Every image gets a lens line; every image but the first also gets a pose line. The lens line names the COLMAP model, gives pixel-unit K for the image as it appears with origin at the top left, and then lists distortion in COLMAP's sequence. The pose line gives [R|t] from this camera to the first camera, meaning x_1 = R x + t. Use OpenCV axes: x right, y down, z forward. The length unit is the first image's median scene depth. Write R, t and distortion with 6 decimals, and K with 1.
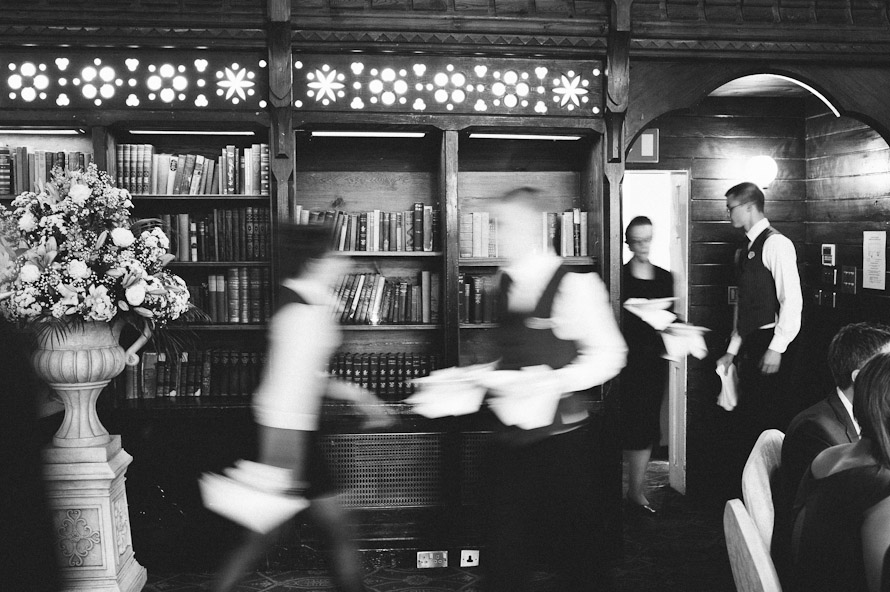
lens RADIAL K [[921.6, 0, 464.0], [0, 921.6, 307.3], [0, 0, 1]] dist [-0.076844, 0.014057]
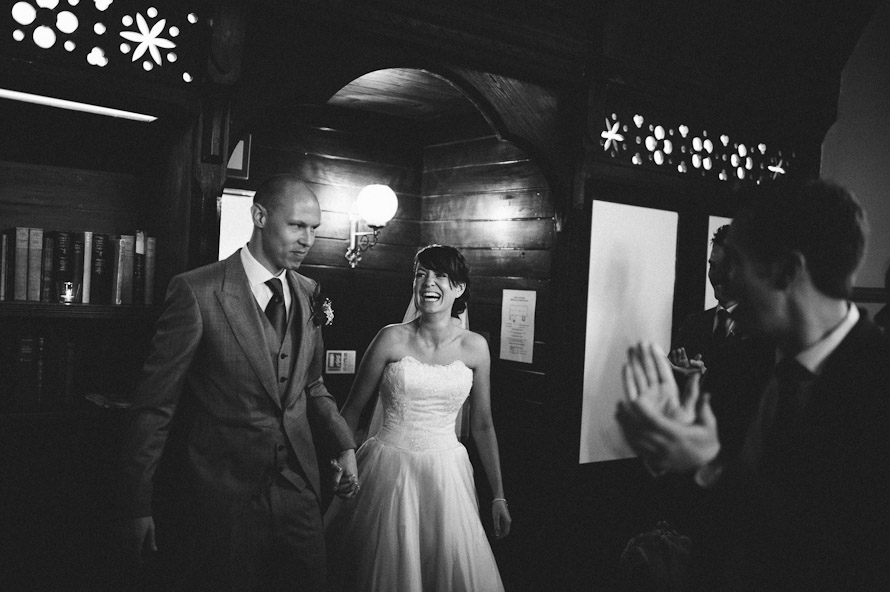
lens RADIAL K [[921.6, 0, 464.0], [0, 921.6, 307.3], [0, 0, 1]] dist [-0.076844, 0.014057]
pose [[0.868830, 0.047101, 0.492866, 0.006100], [-0.023950, 0.998298, -0.053183, -0.023253], [-0.494531, 0.034403, 0.868479, 0.305404]]
